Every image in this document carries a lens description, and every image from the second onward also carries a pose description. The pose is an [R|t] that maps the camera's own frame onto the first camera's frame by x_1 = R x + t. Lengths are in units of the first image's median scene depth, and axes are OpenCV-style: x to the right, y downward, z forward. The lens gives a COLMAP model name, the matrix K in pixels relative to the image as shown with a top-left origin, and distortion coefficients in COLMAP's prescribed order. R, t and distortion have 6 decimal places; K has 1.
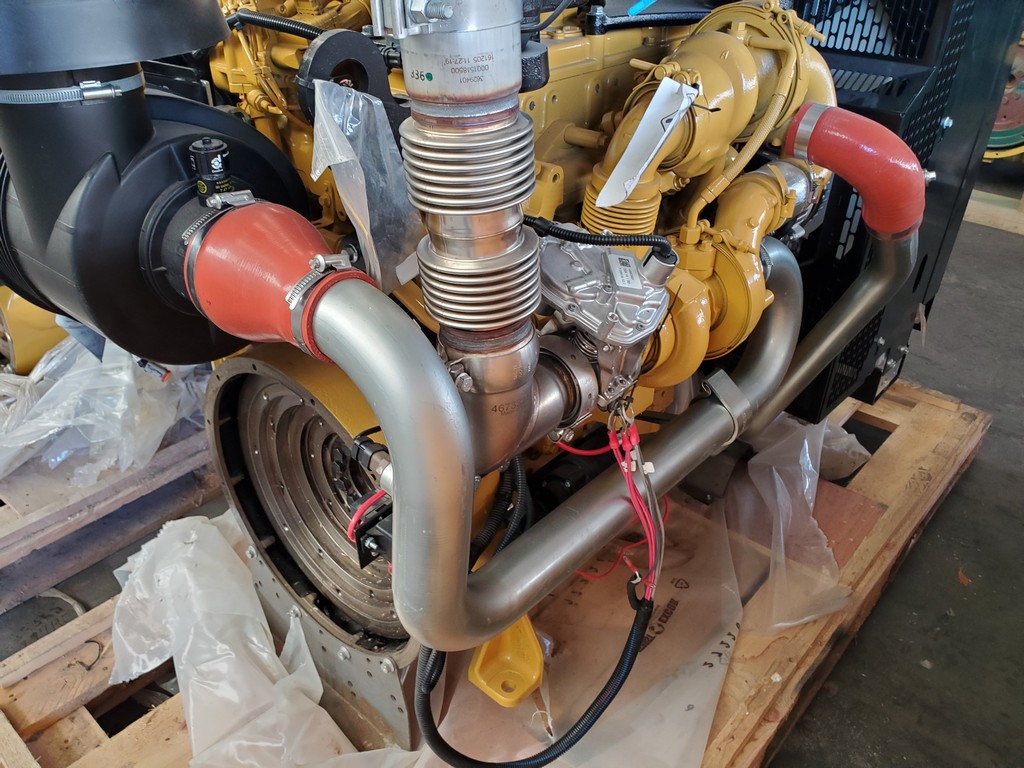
lens RADIAL K [[786.8, 0, 494.8], [0, 786.8, 384.0], [0, 0, 1]] dist [-0.011088, -0.004419]
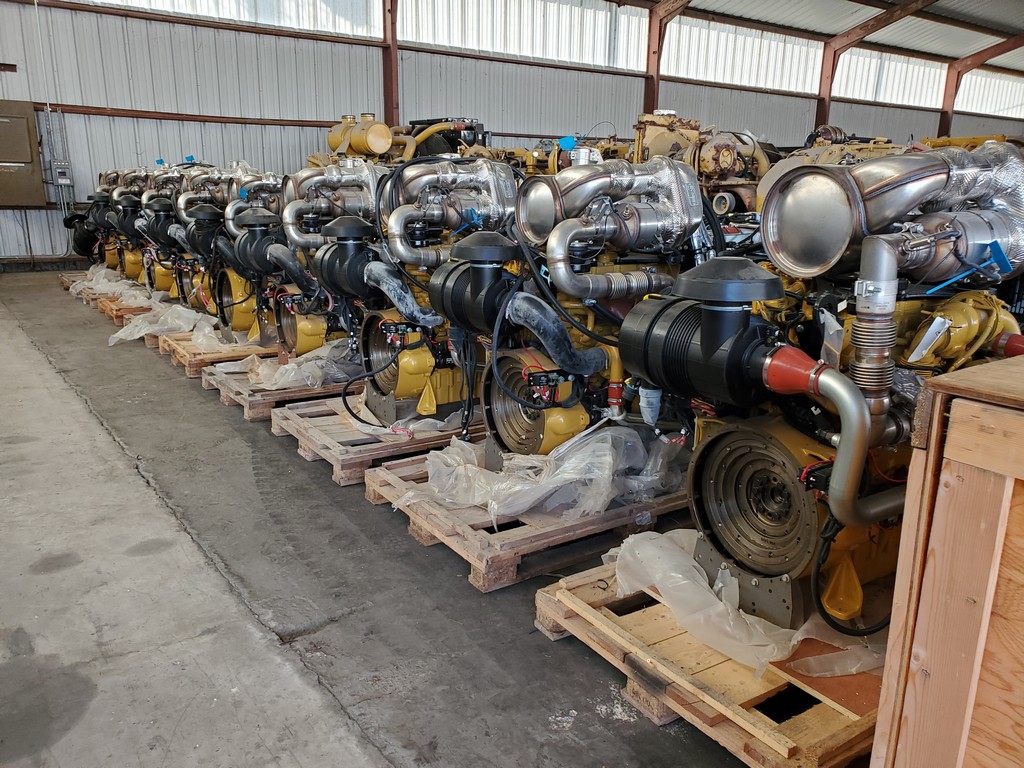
lens RADIAL K [[815.5, 0, 512.0], [0, 815.5, 384.0], [0, 0, 1]] dist [0.043889, -0.008761]
pose [[0.972137, 0.076354, -0.221629, -0.477050], [-0.142494, 0.943212, -0.300079, 0.753974], [0.186131, 0.323299, 0.927811, -1.545903]]
